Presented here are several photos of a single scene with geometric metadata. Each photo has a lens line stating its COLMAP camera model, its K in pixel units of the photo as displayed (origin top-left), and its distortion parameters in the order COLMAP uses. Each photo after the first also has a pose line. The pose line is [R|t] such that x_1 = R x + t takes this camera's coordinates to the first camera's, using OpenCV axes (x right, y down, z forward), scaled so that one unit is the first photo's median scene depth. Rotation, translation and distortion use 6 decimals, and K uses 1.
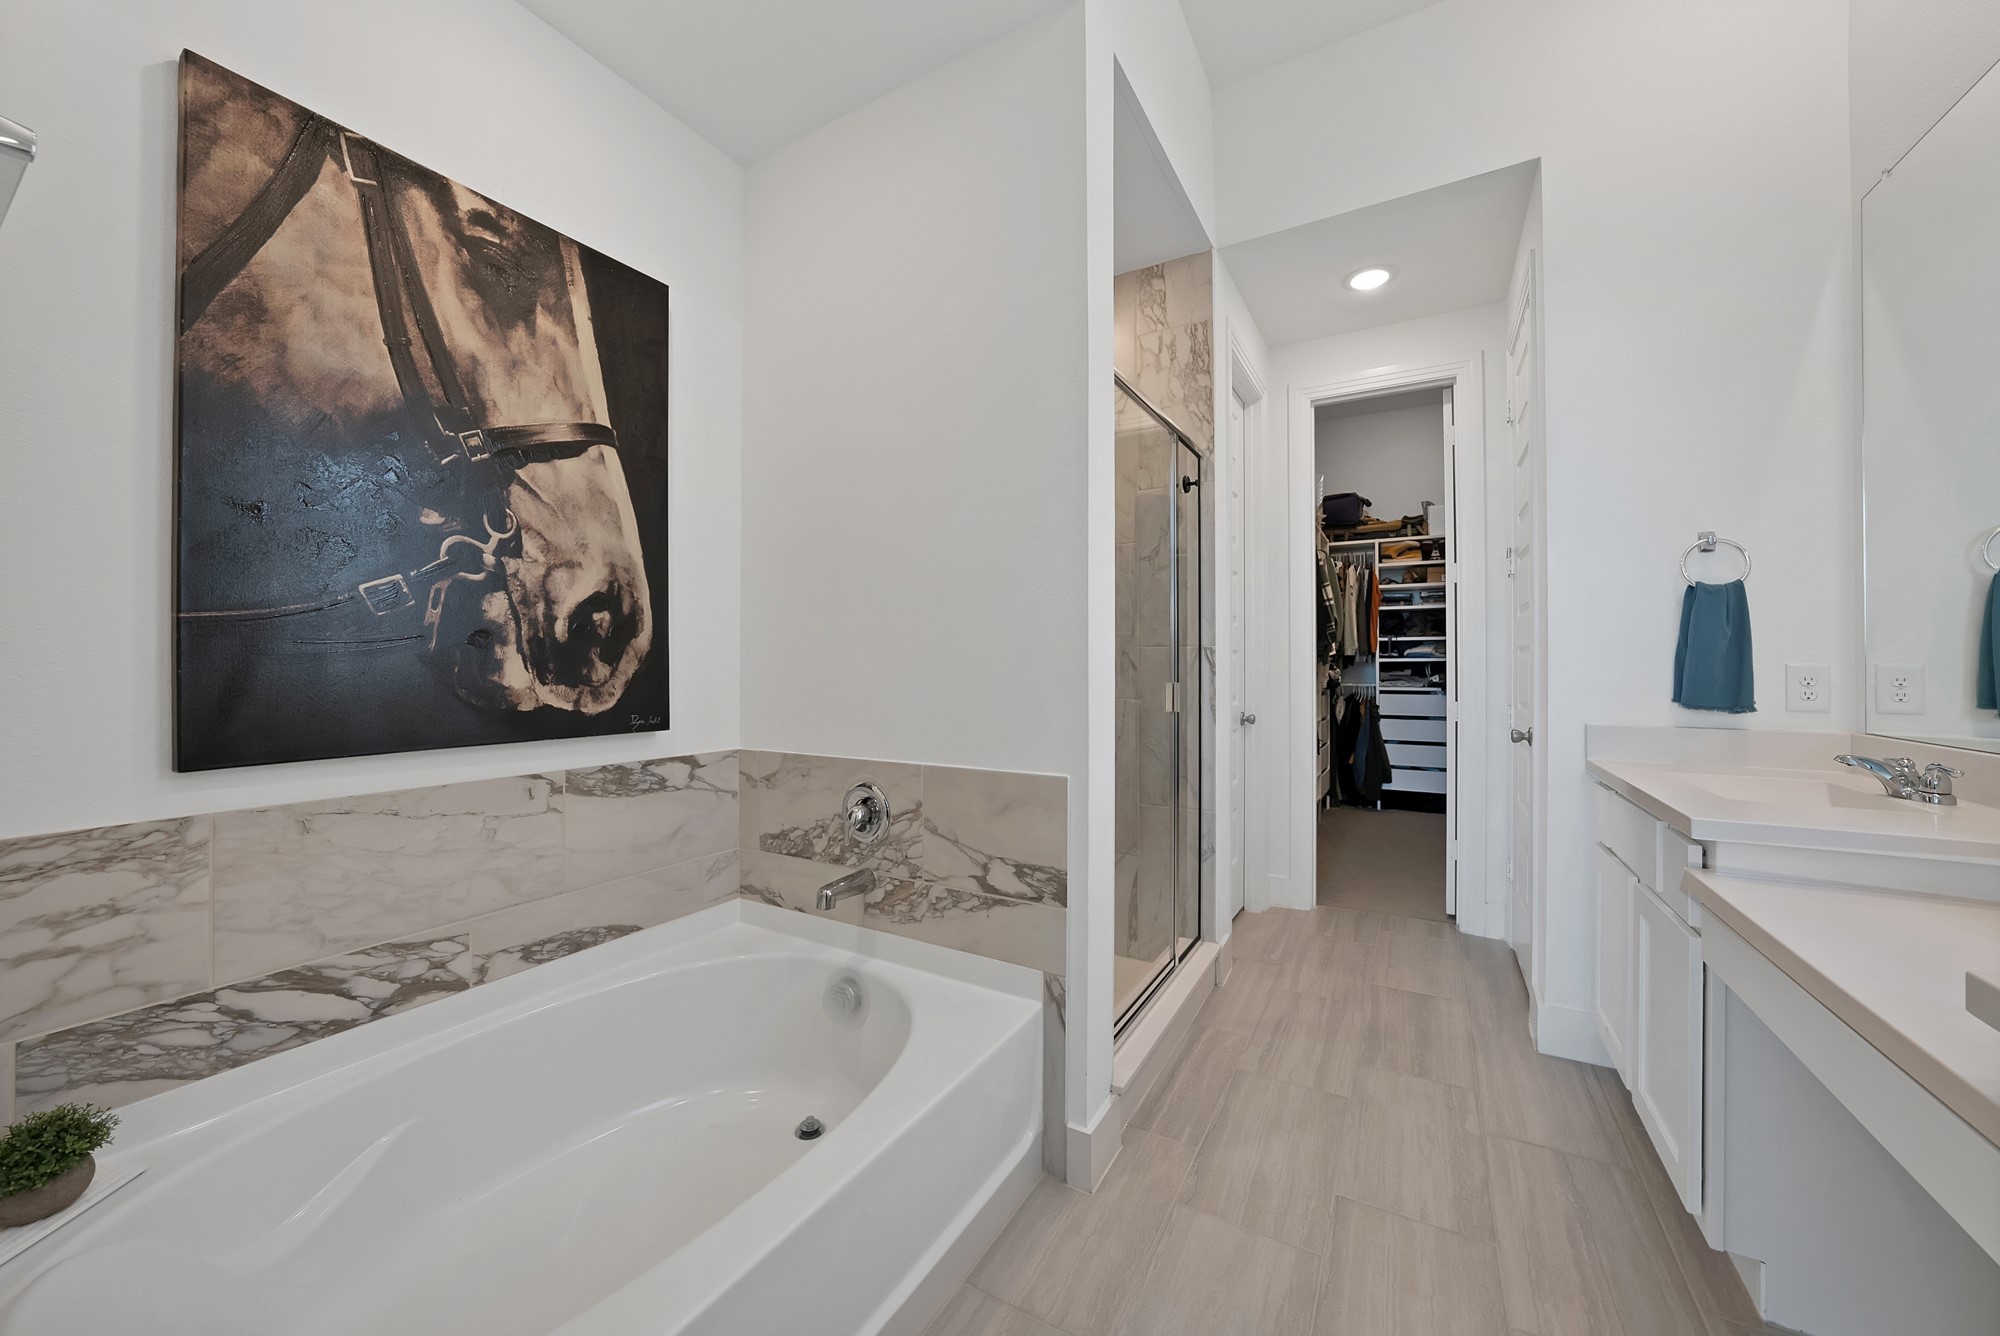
lens RADIAL K [[725.1, 0, 1002.2], [0, 725.1, 662.8], [0, 0, 1]] dist [-0.029009, 0.005560]
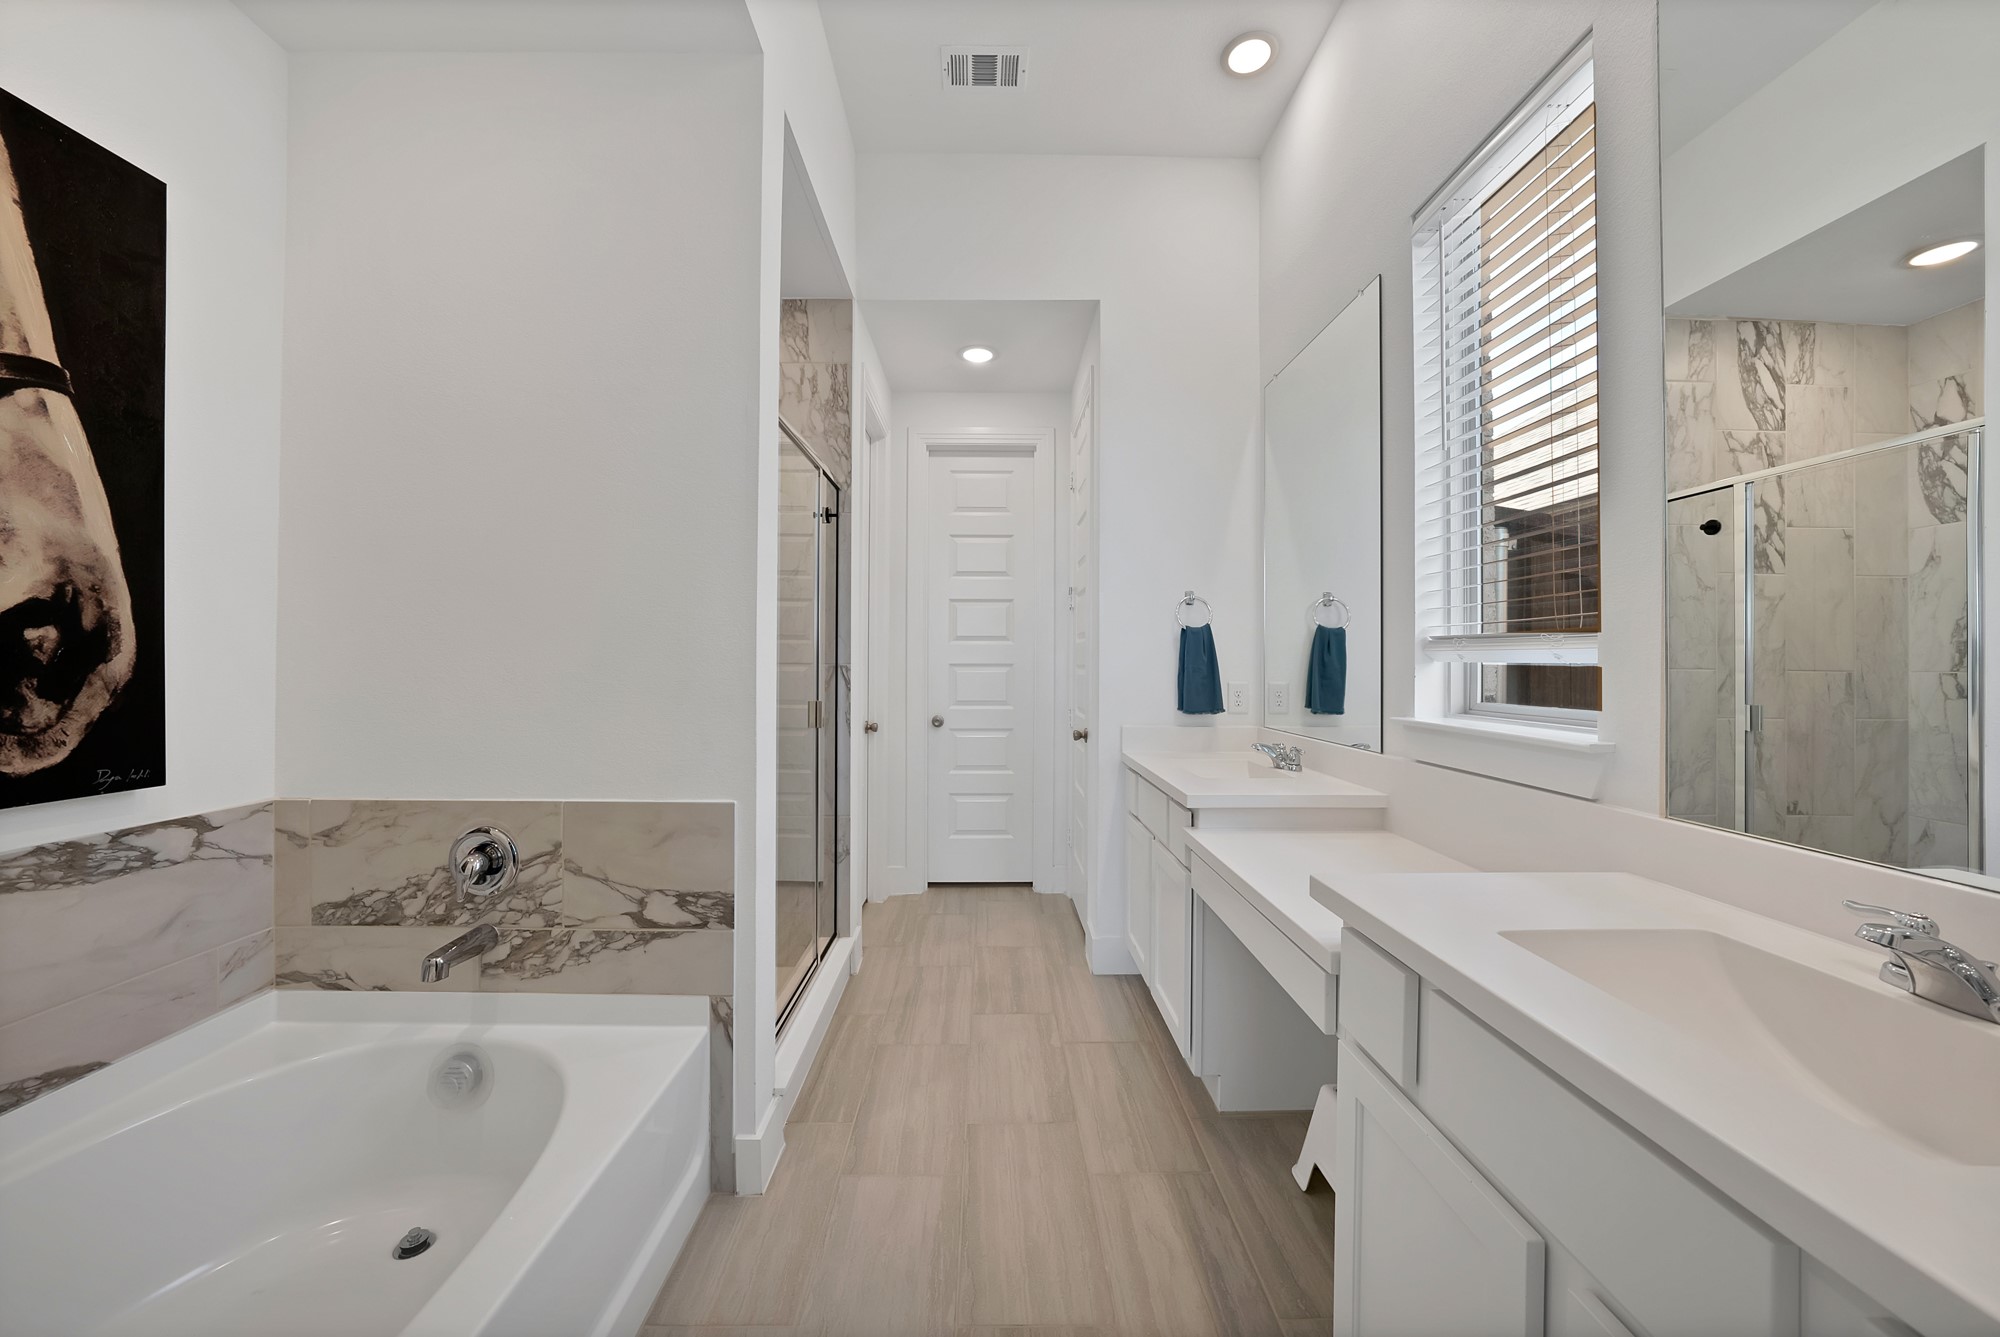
lens RADIAL K [[725.1, 0, 1003.0], [0, 725.1, 662.8], [0, 0, 1]] dist [-0.029009, 0.005560]
pose [[0.853187, 0.003827, 0.521591, -0.106074], [-0.006212, 0.999977, 0.002824, -0.041226], [-0.521568, -0.005649, 0.853191, -0.068116]]
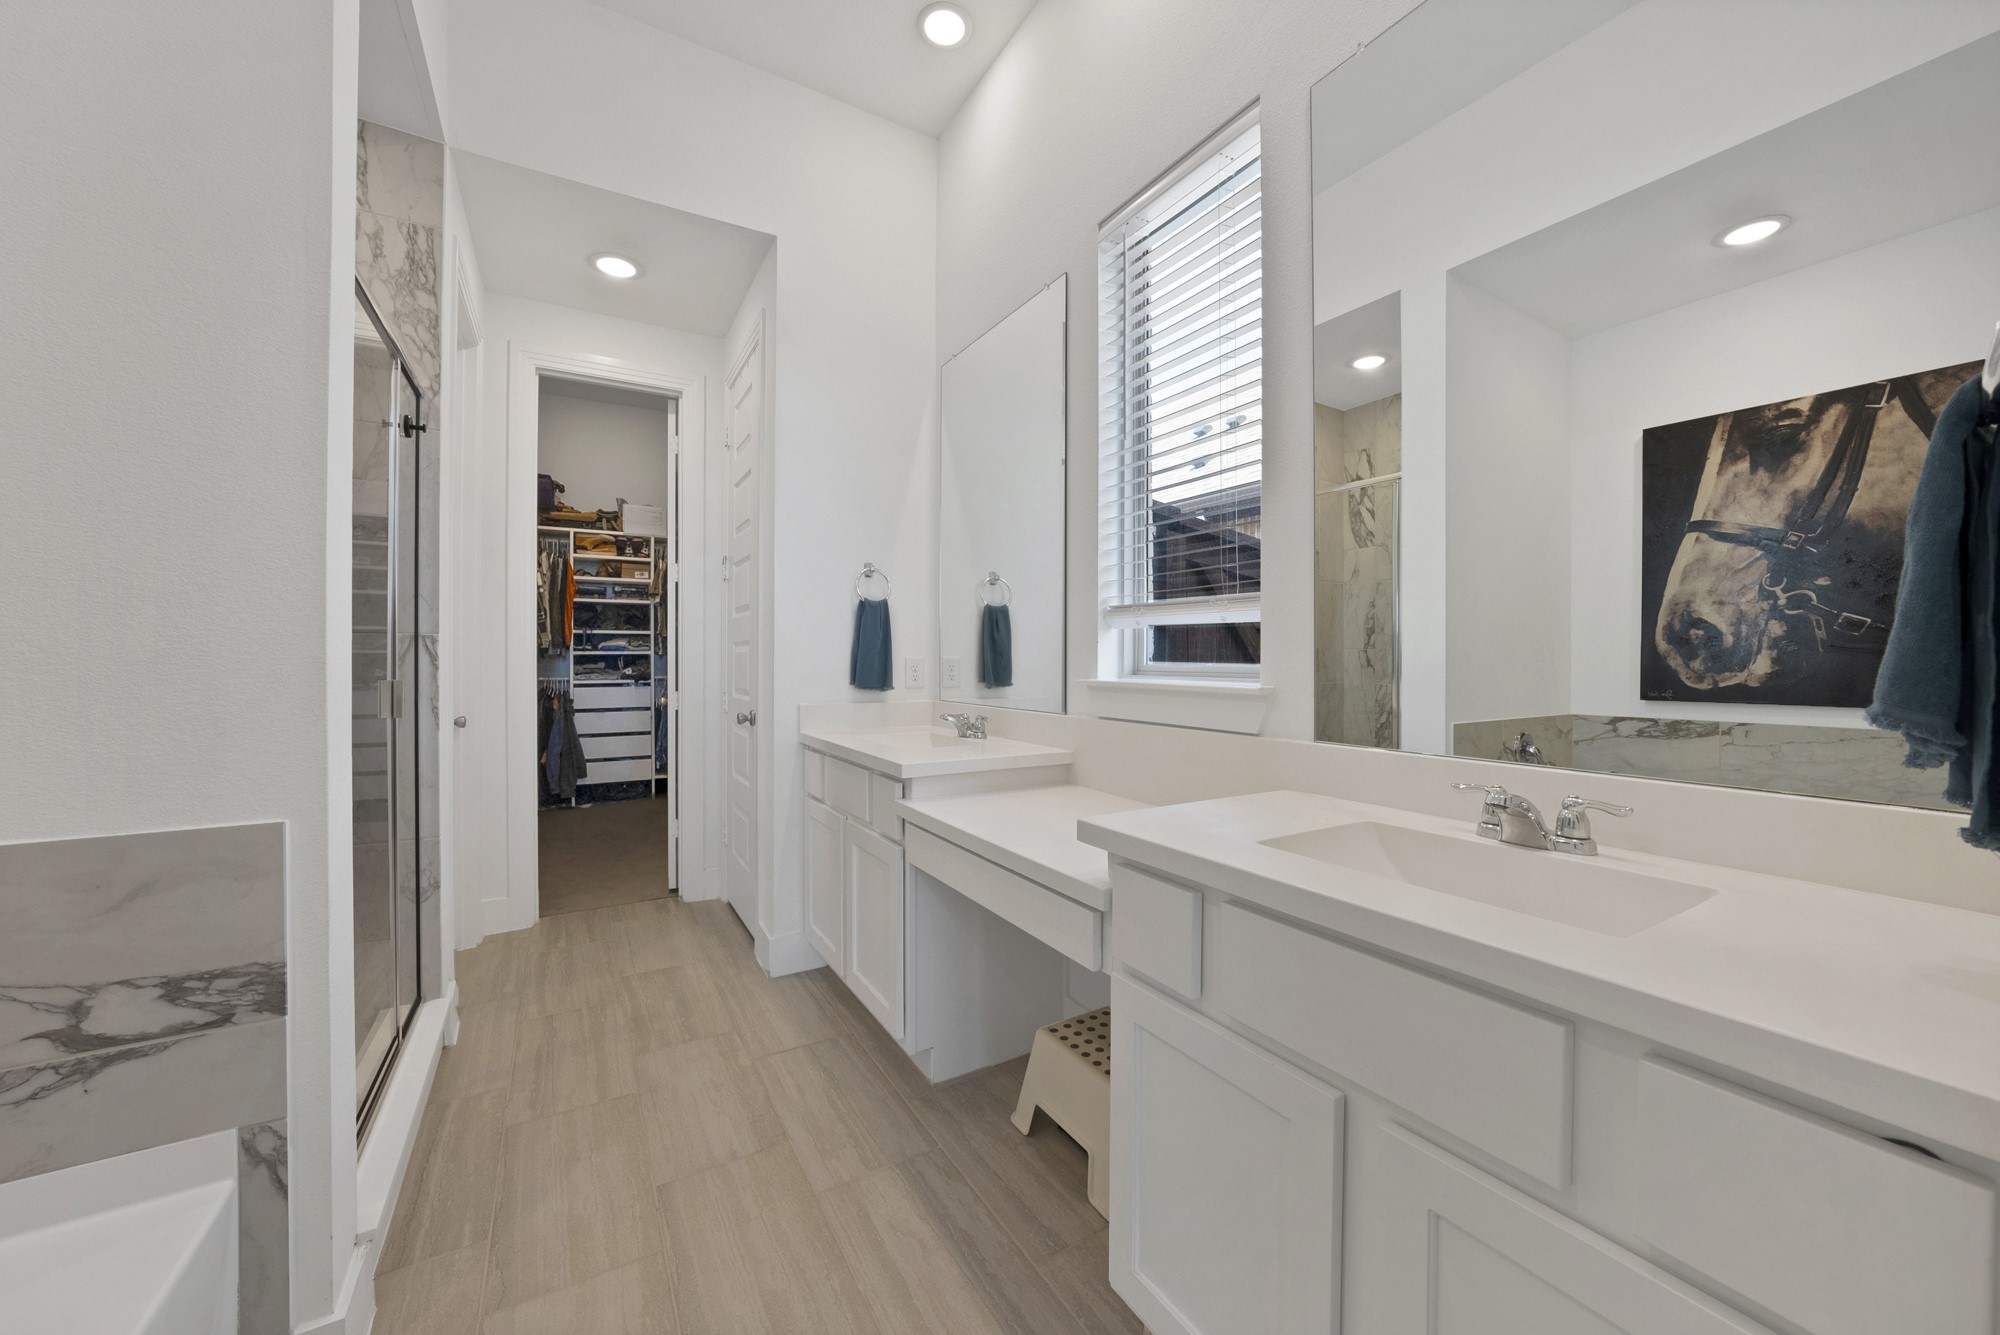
lens RADIAL K [[725.1, 0, 997.1], [0, 725.1, 662.0], [0, 0, 1]] dist [-0.029009, 0.005560]
pose [[0.476861, -0.004426, 0.878968, -0.151228], [-0.002749, 0.999975, 0.006526, 0.001825], [-0.878975, -0.005529, 0.476837, 0.089140]]
